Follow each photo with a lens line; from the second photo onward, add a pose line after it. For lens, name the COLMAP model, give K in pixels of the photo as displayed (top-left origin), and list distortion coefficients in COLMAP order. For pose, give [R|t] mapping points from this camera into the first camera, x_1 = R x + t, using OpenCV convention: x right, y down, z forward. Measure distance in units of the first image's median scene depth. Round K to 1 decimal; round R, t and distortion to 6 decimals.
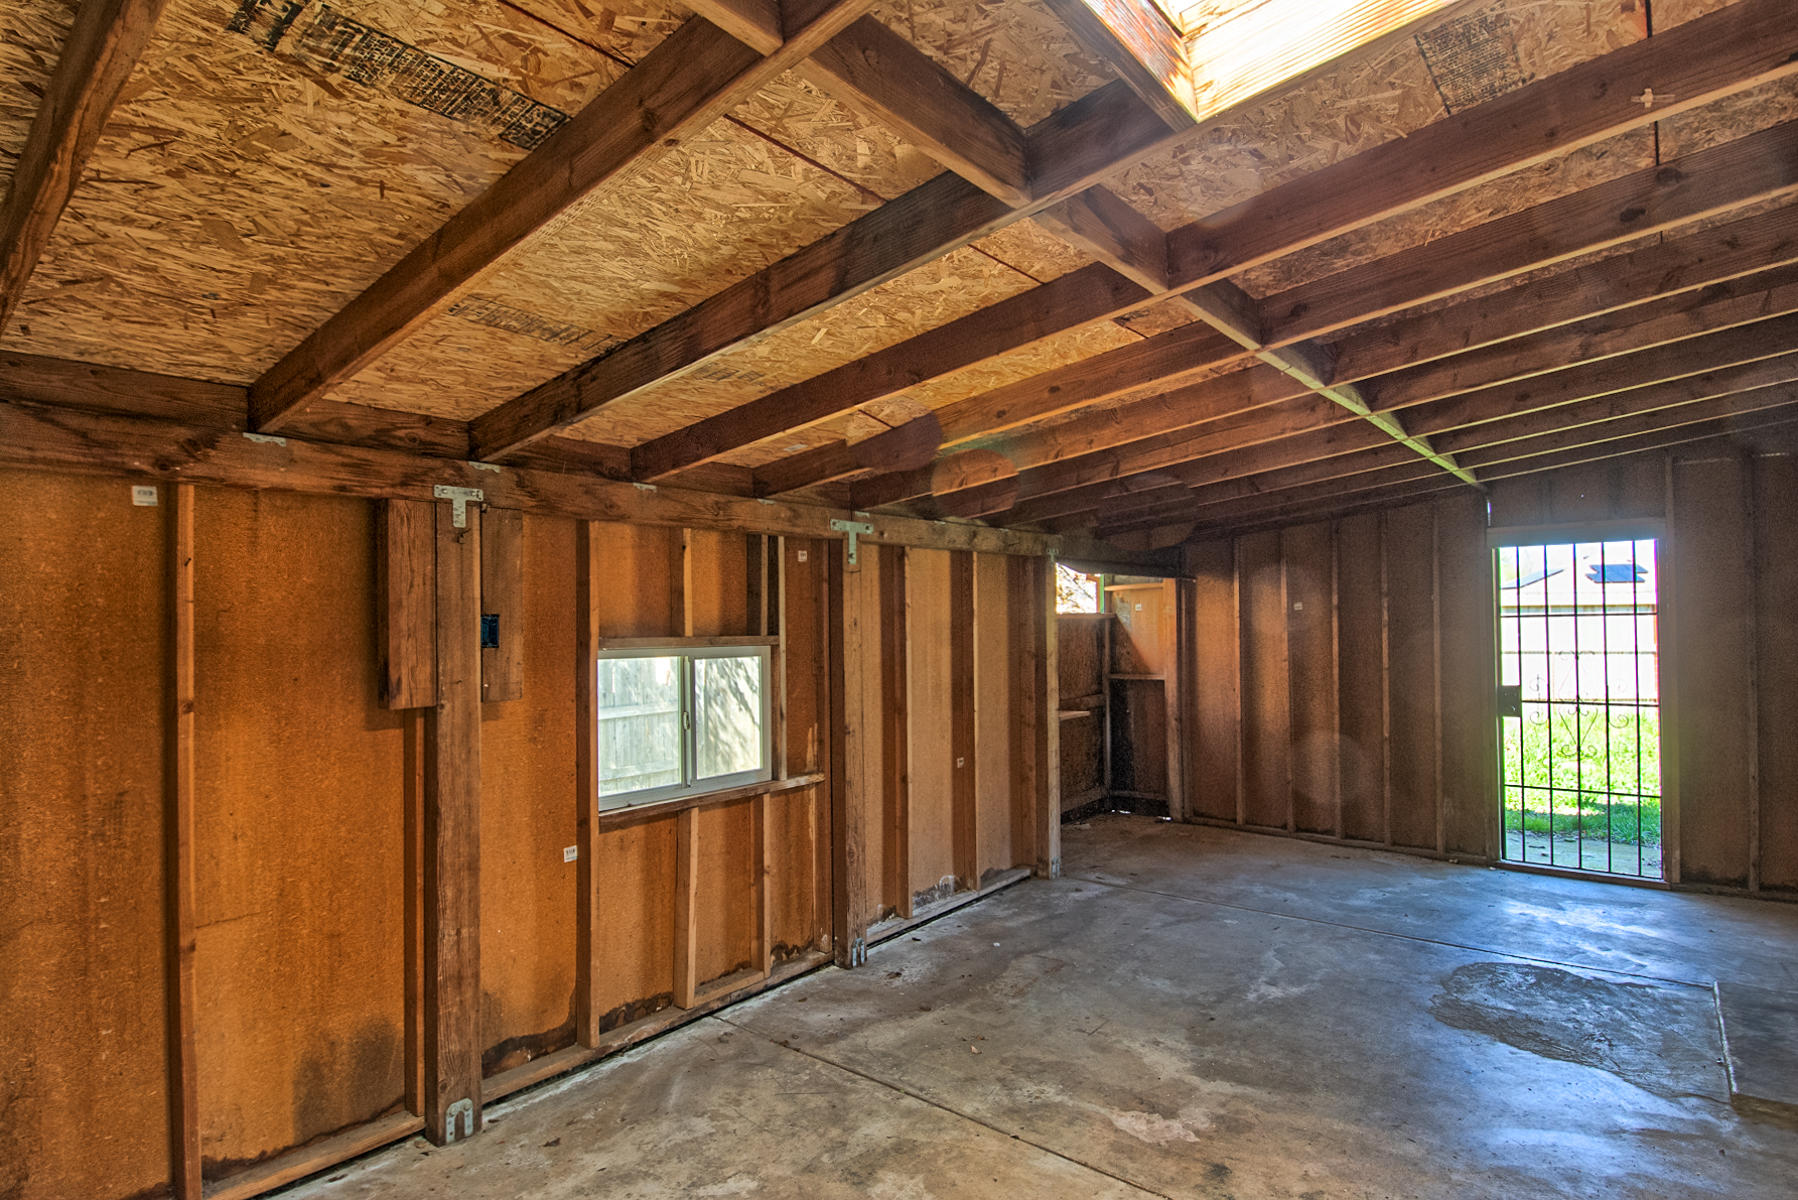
lens RADIAL K [[945.5, 0, 903.9], [0, 945.5, 616.1], [0, 0, 1]] dist [0.032051, -0.040502]
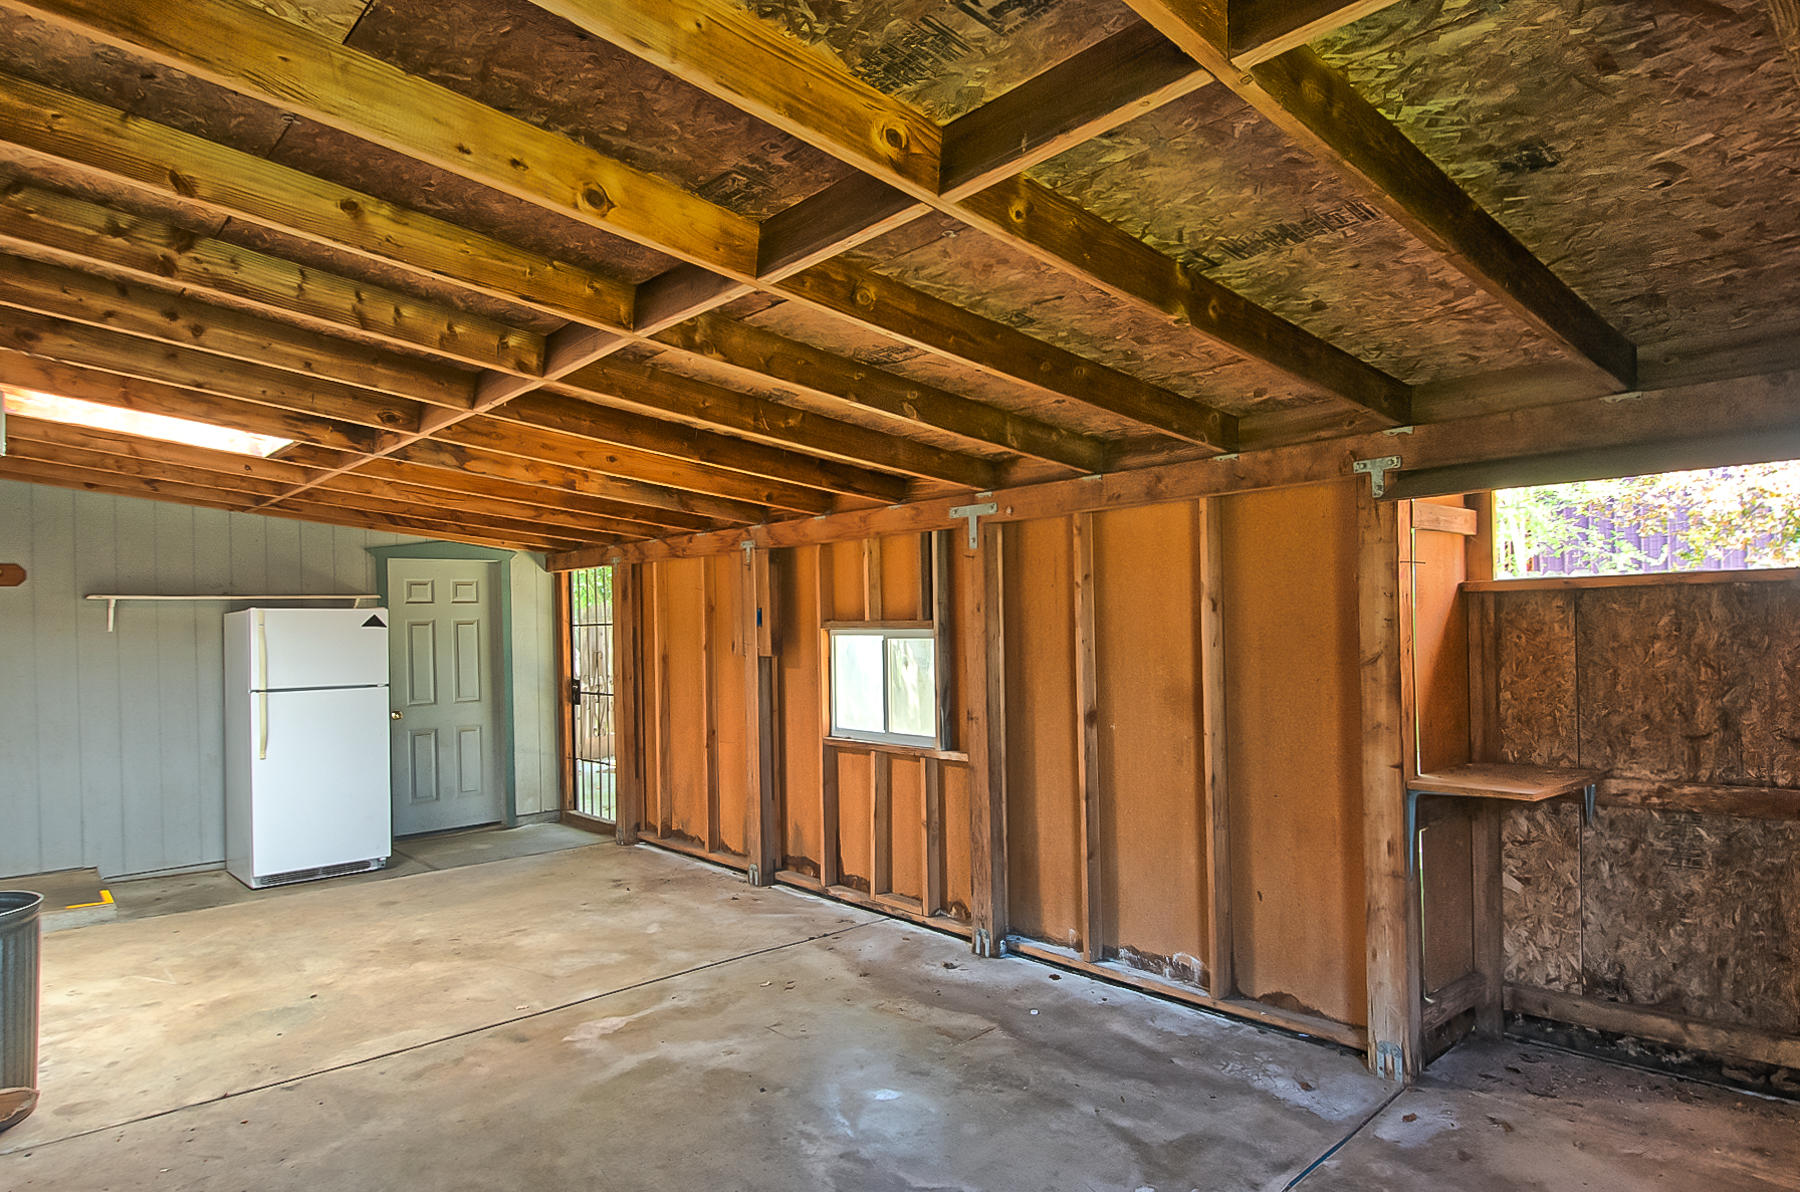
lens RADIAL K [[1043.2, 0, 894.2], [0, 1043.2, 615.9], [0, 0, 1]] dist [-0.000212, -0.000872]
pose [[-0.163564, 0.011500, -0.986466, 1.112305], [0.027686, 0.999592, 0.007062, 0.005248], [0.986144, -0.026156, -0.163816, 1.180679]]
